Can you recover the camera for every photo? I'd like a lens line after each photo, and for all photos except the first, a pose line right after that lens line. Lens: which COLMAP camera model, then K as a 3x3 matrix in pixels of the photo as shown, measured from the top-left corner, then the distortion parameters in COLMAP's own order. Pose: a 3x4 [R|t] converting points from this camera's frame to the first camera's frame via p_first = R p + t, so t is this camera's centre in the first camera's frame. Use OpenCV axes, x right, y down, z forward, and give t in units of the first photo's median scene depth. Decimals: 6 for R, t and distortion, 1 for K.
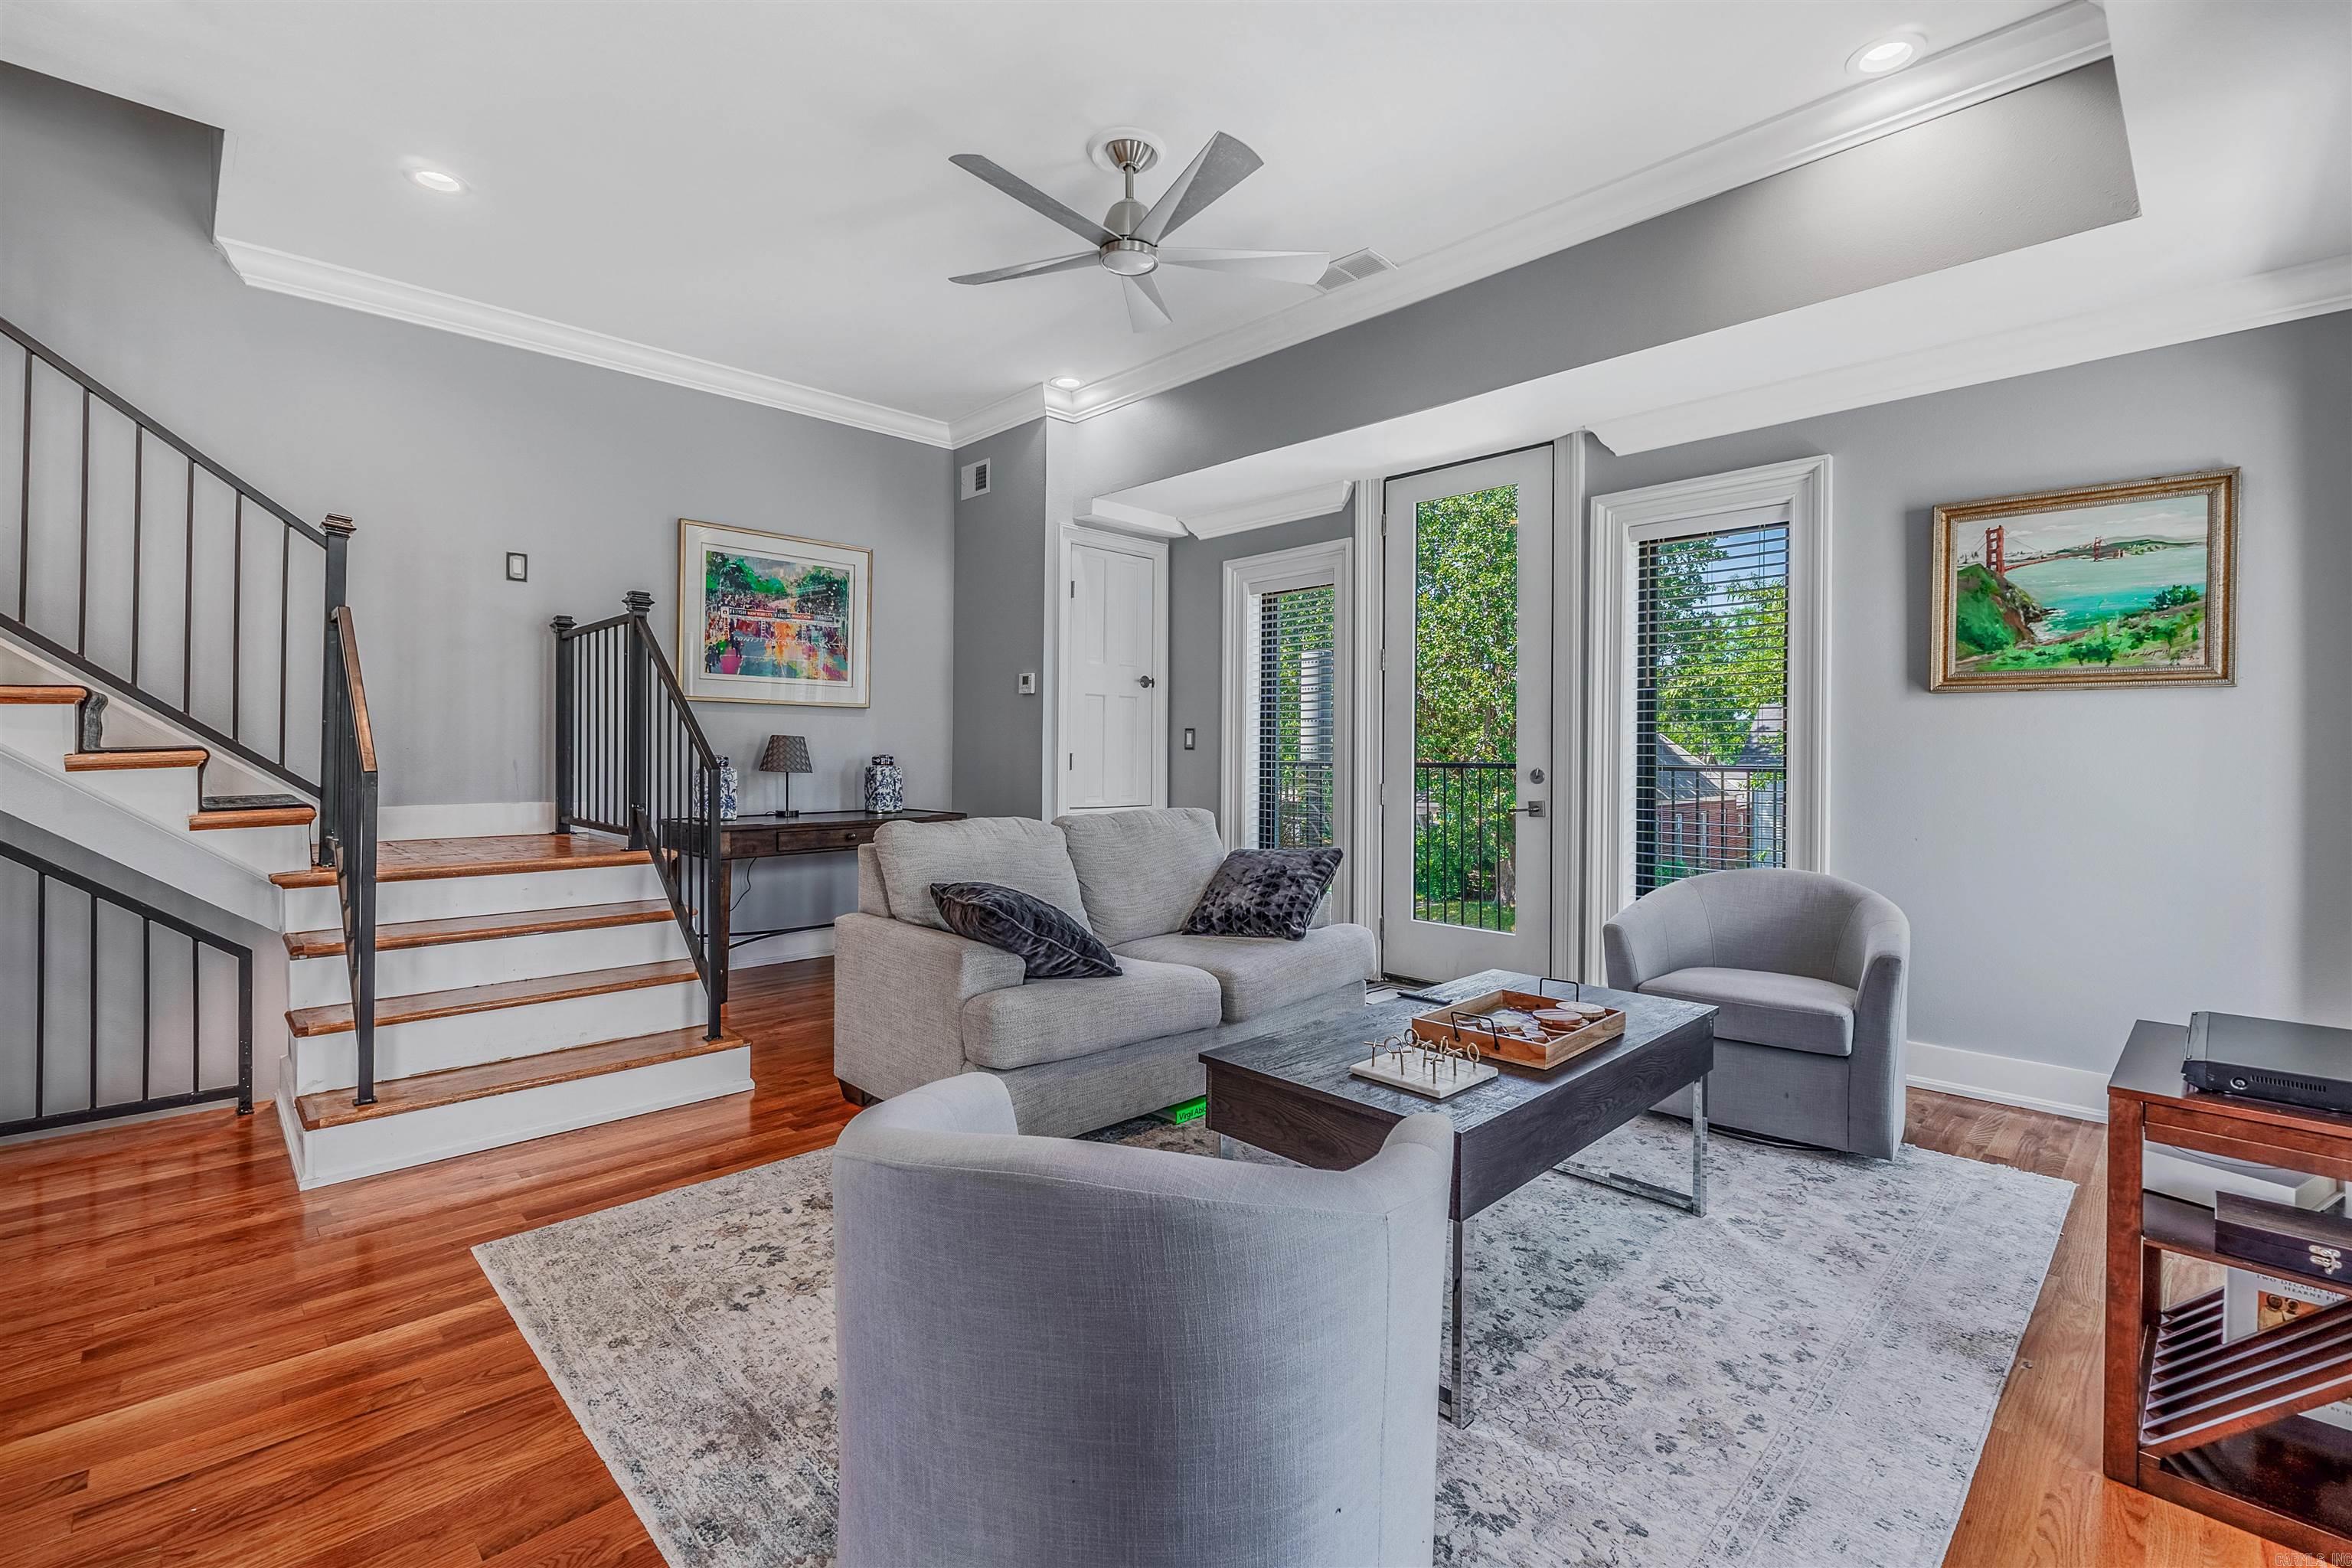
lens RADIAL K [[1023.7, 0, 1182.6], [0, 1023.7, 754.2], [0, 0, 1]] dist [-0.008215, 0.000380]
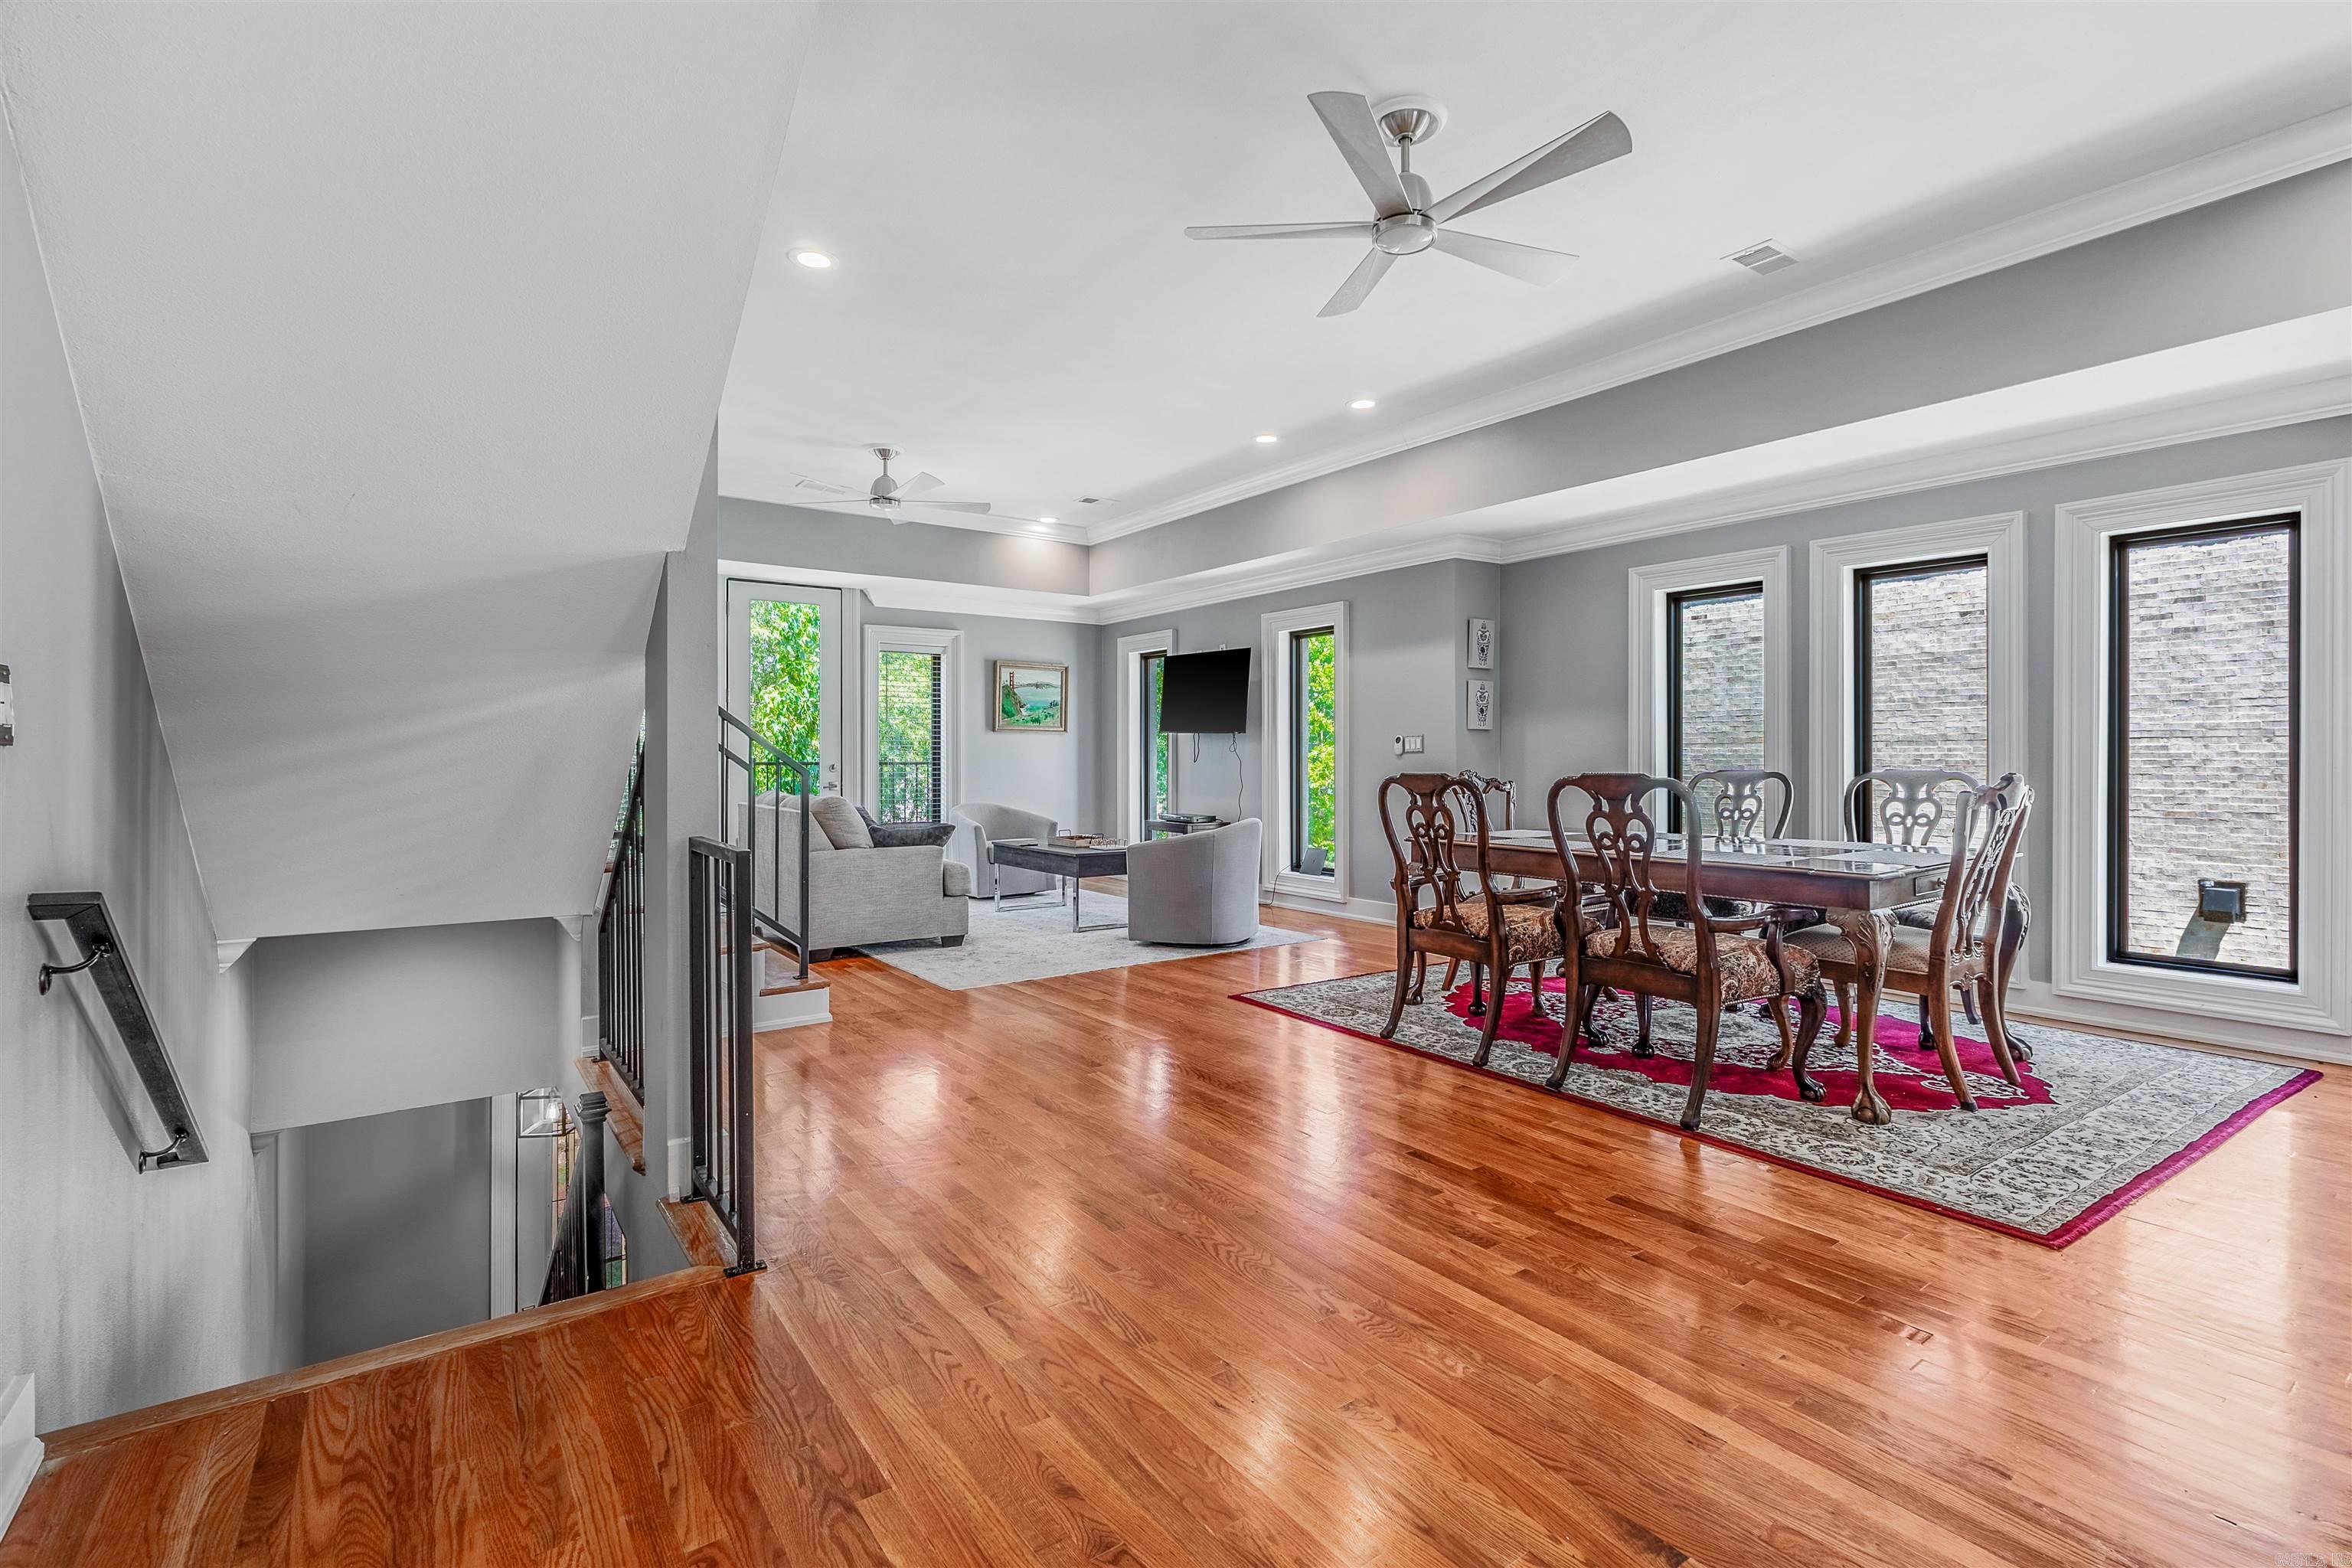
lens RADIAL K [[1077.7, 0, 1183.1], [0, 1077.7, 755.3], [0, 0, 1]] dist [-0.000166, -0.000048]
pose [[0.148295, -0.003687, 0.988936, -1.919403], [0.002553, 0.999991, 0.003346, -0.007501], [-0.988940, 0.002029, 0.148303, 0.113585]]
